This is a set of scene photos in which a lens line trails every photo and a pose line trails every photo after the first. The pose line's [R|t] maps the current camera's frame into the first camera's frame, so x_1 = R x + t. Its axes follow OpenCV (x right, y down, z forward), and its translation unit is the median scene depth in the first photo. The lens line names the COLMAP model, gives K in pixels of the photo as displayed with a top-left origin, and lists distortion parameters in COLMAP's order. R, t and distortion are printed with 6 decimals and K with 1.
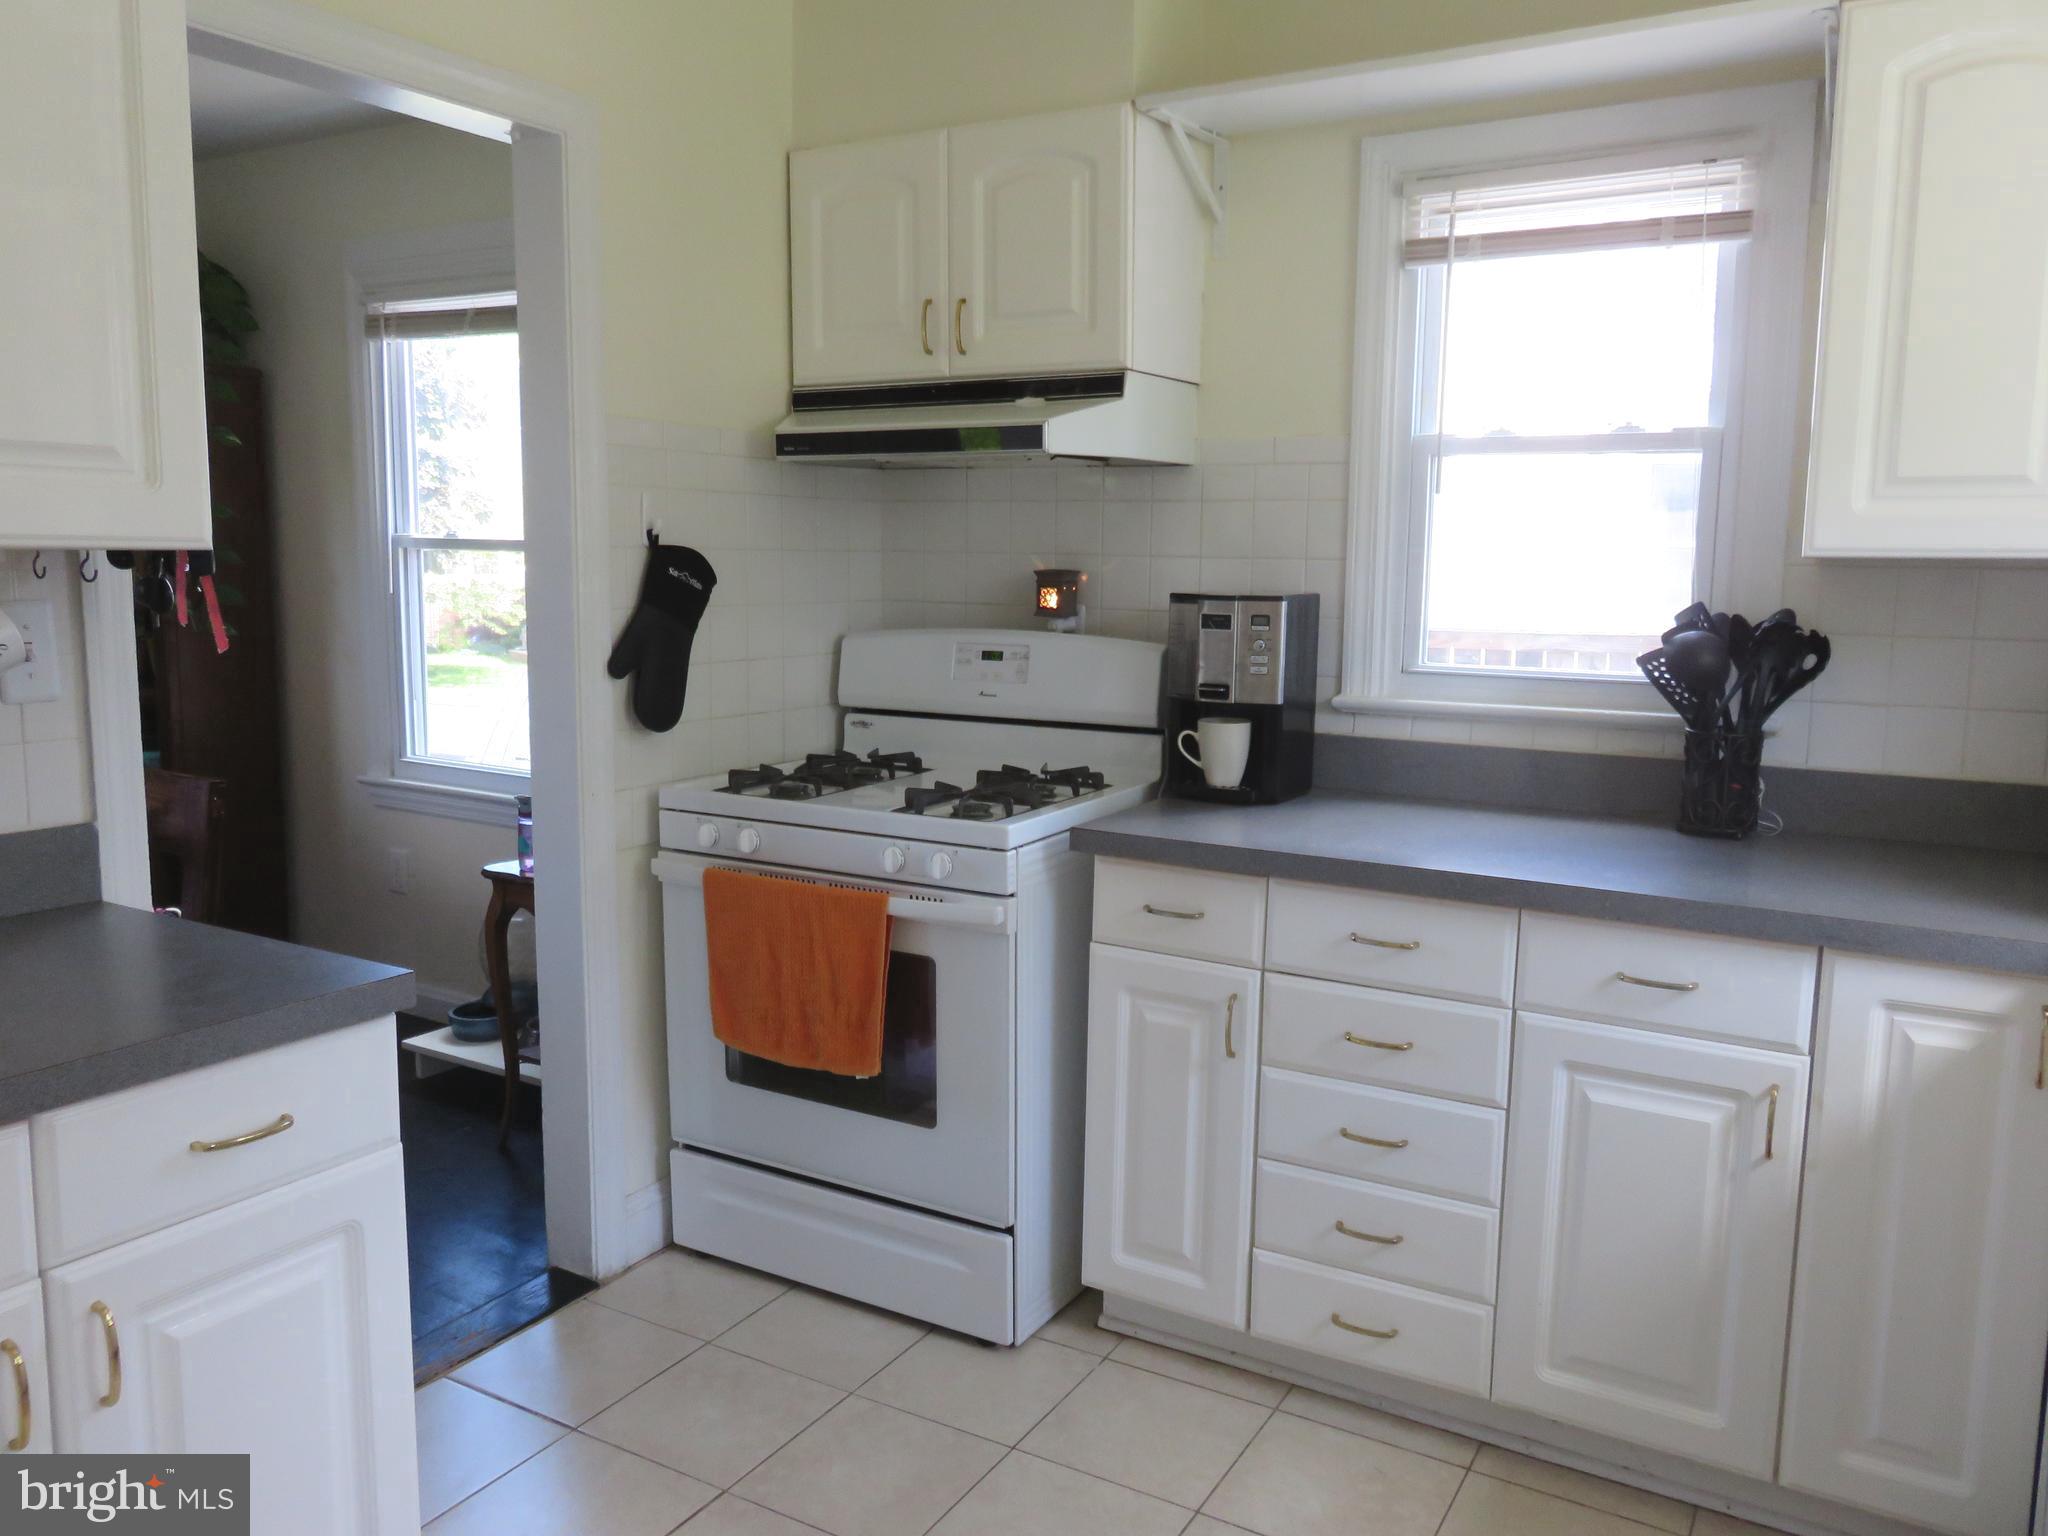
lens RADIAL K [[1520.9, 0, 1024.0], [0, 1520.9, 768.0], [0, 0, 1]] dist [-0.025449, 0.020386]
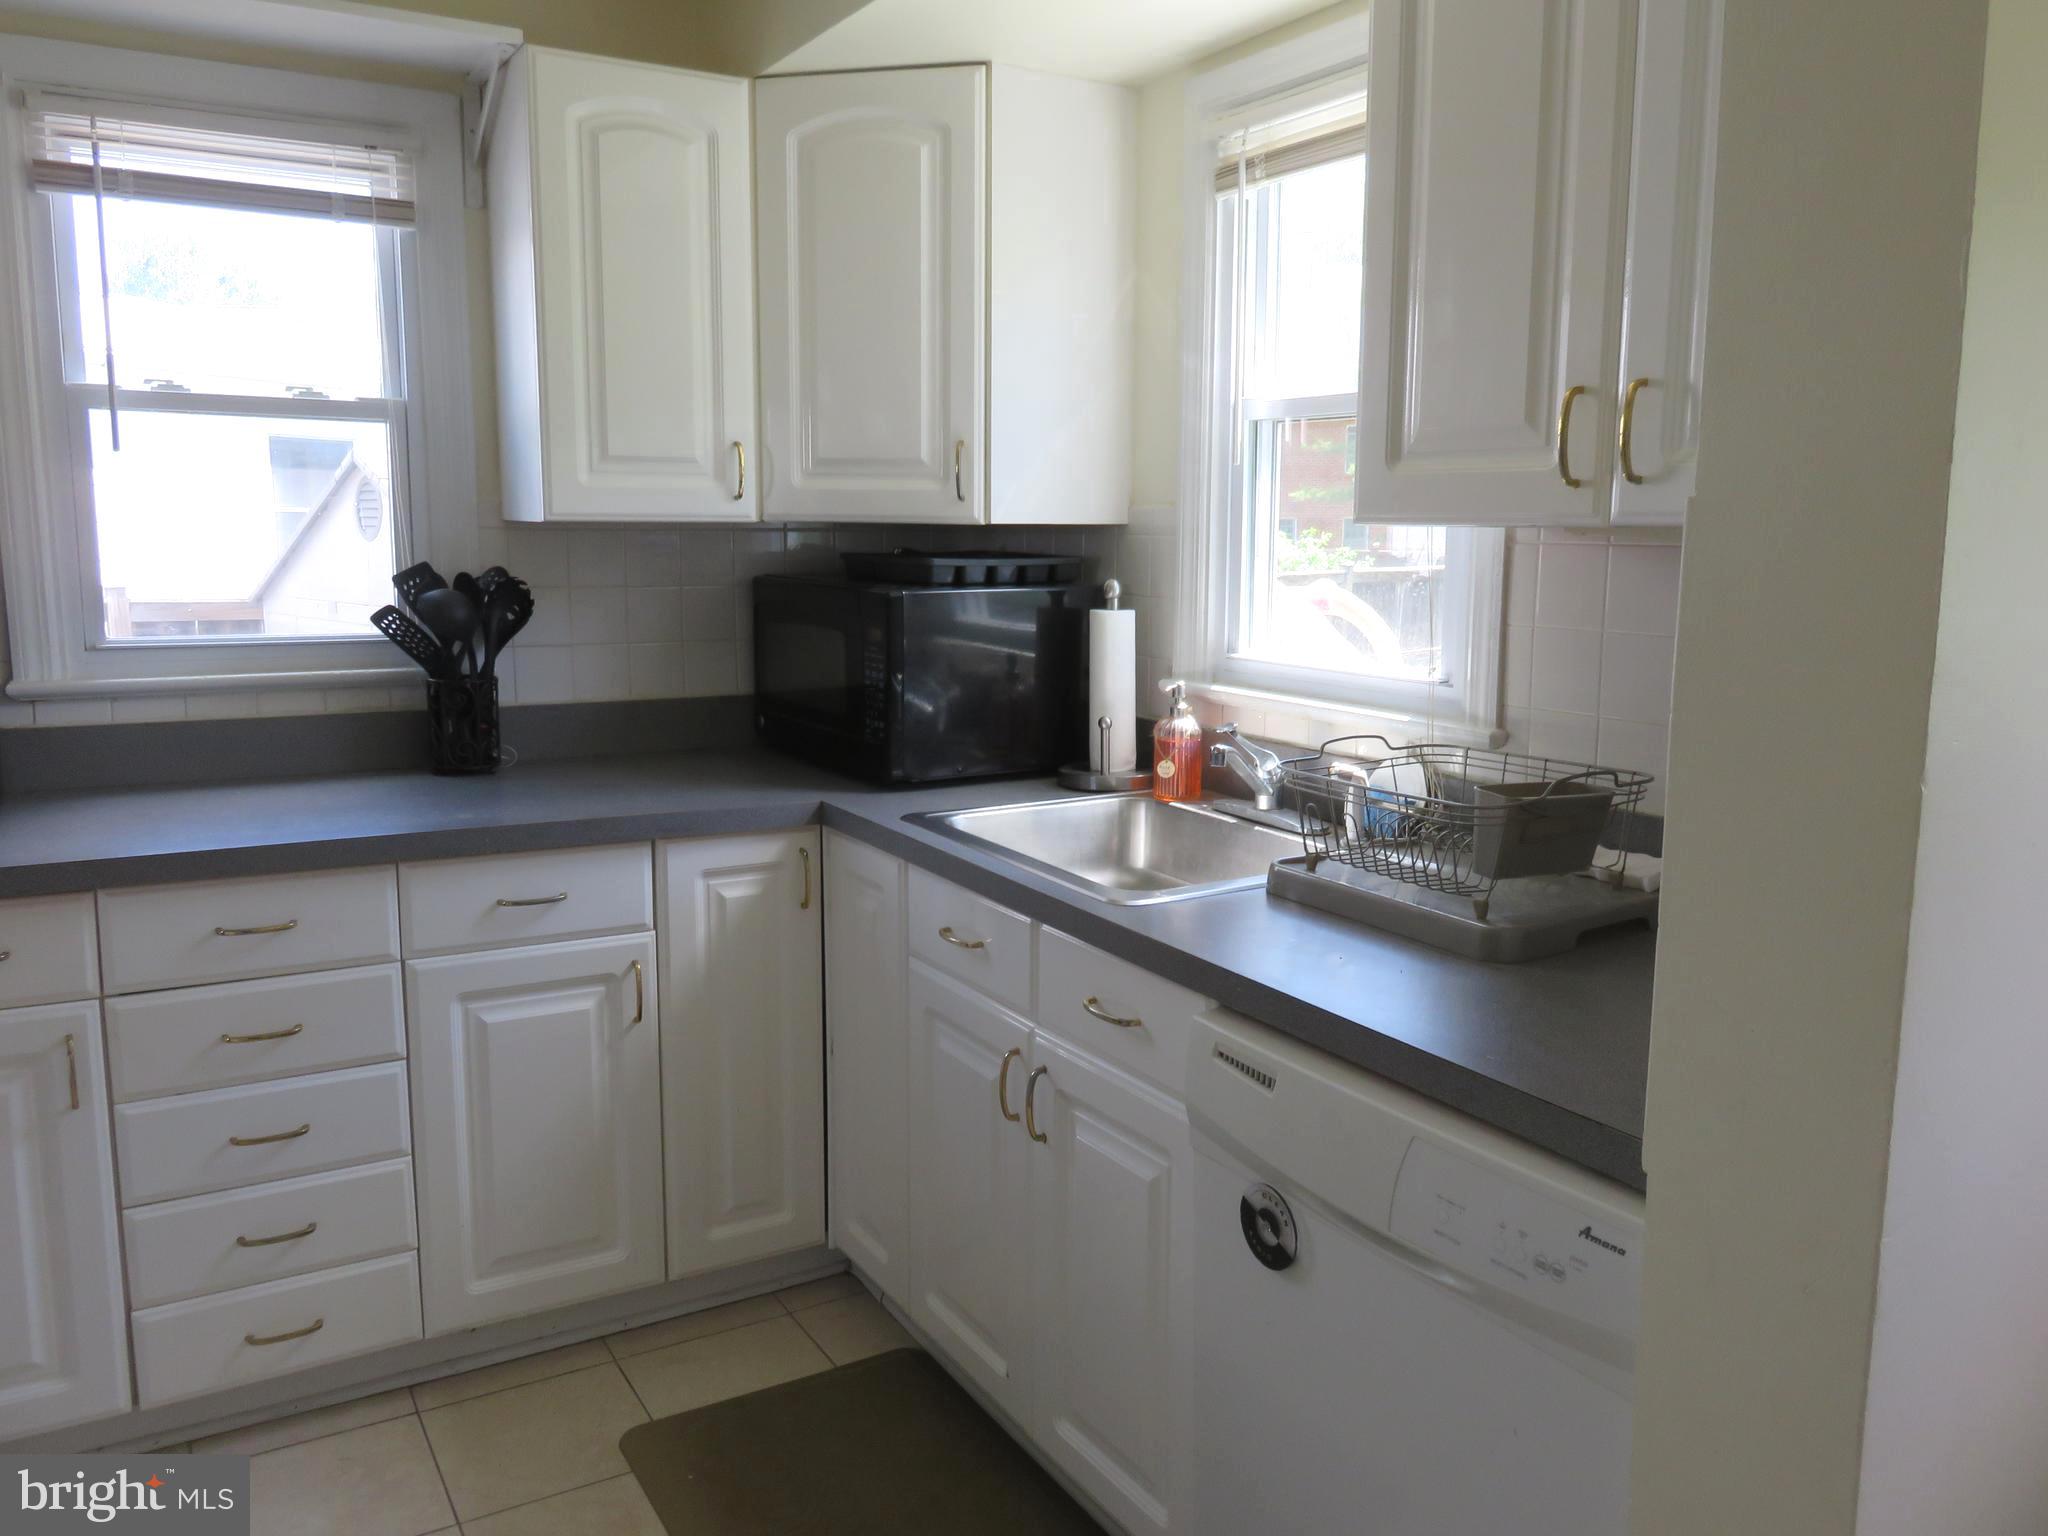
lens RADIAL K [[1503.9, 0, 1024.0], [0, 1503.9, 768.0], [0, 0, 1]] dist [-0.000733, -0.030885]
pose [[0.471833, -0.138226, 0.870785, -0.331229], [0.115981, 0.988783, 0.094112, -0.016682], [-0.874026, 0.056590, 0.482572, 0.122469]]
